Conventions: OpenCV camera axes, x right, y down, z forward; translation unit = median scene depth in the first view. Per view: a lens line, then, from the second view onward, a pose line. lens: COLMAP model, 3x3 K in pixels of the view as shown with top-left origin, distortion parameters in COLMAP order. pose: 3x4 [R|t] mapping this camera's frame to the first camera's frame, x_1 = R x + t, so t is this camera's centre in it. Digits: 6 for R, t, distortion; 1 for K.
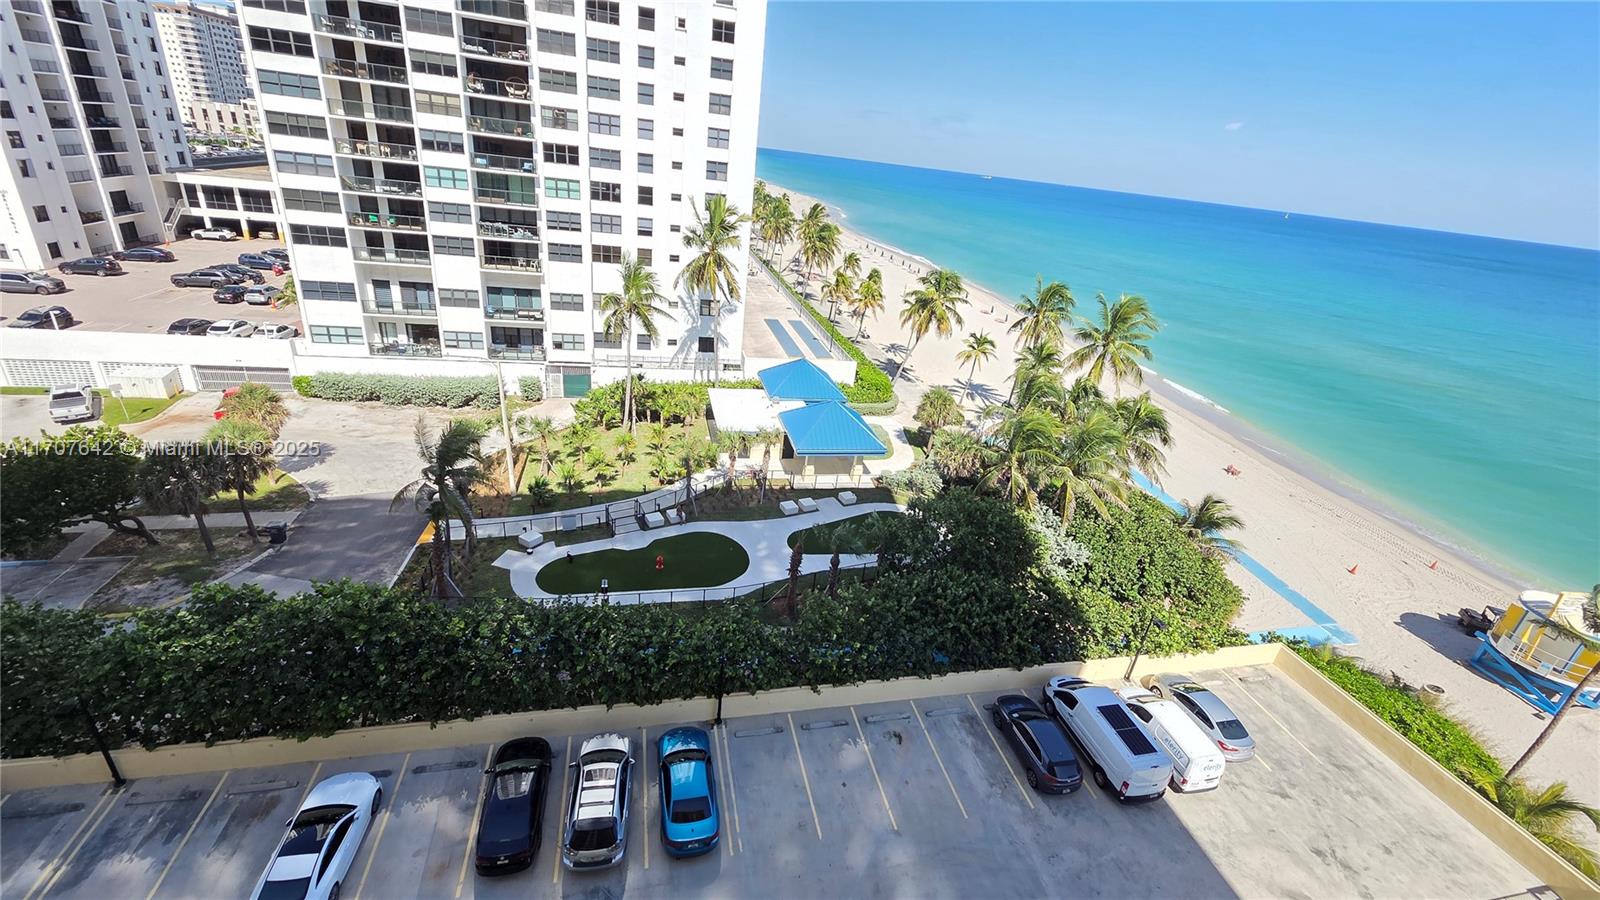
lens RADIAL K [[652.4, 0, 807.9], [0, 652.4, 443.4], [0, 0, 1]] dist [0.007525, -0.001899]
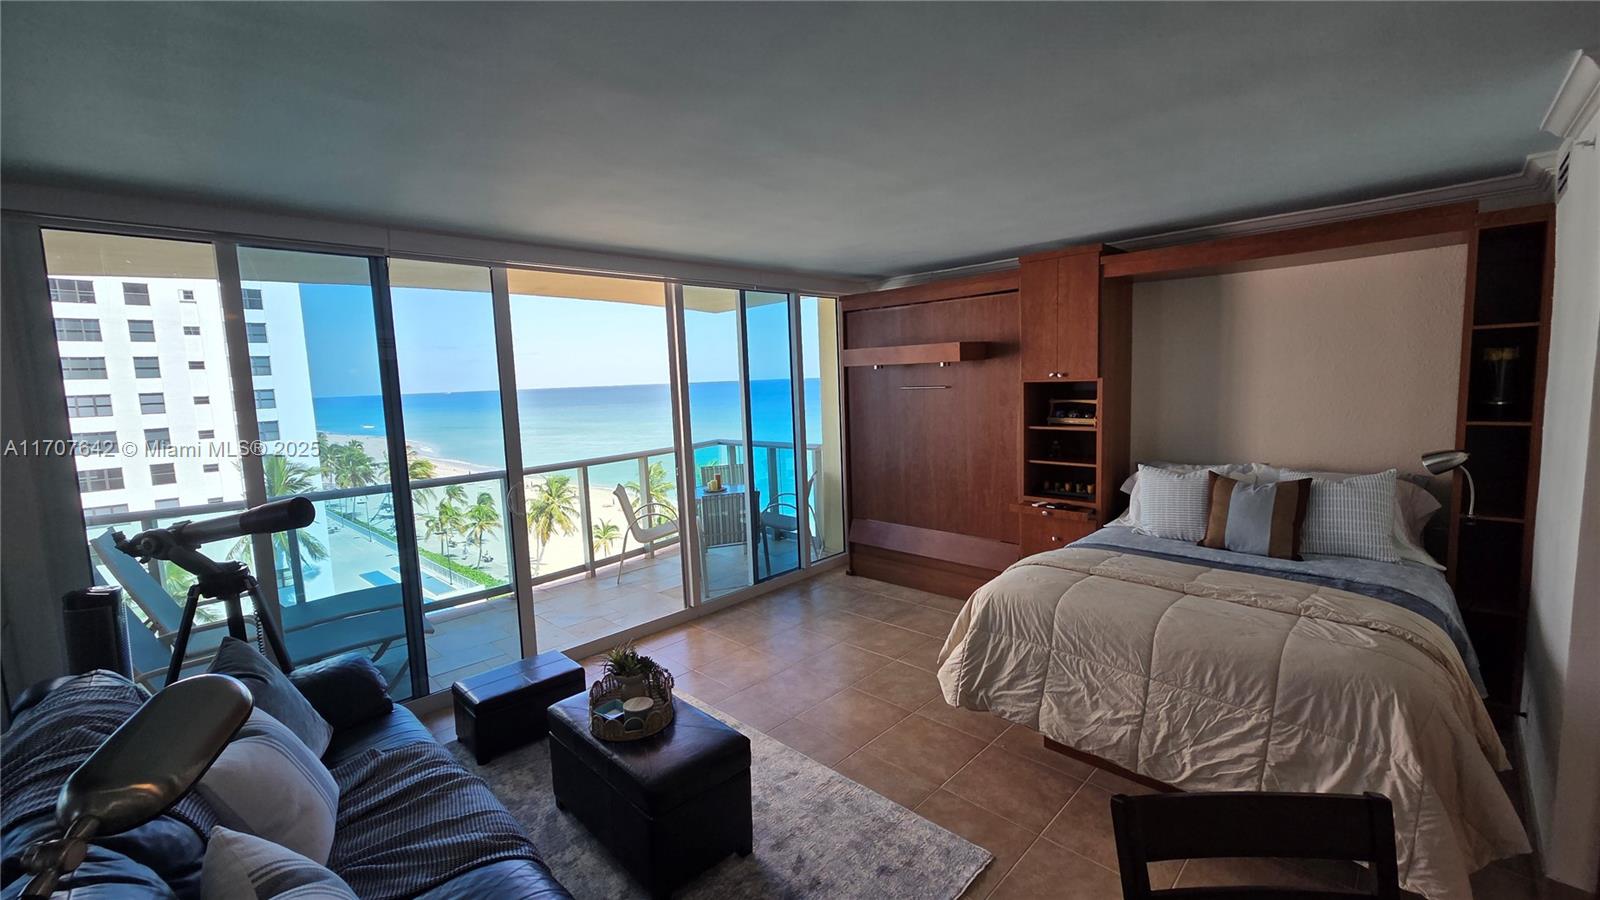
lens RADIAL K [[652.4, 0, 807.0], [0, 652.4, 444.4], [0, 0, 1]] dist [0.007525, -0.001899]
pose [[0.823448, -0.200943, 0.530617, -0.004088], [0.346012, 0.919009, -0.188939, 0.039949], [-0.449676, 0.339182, 0.826285, -0.104125]]
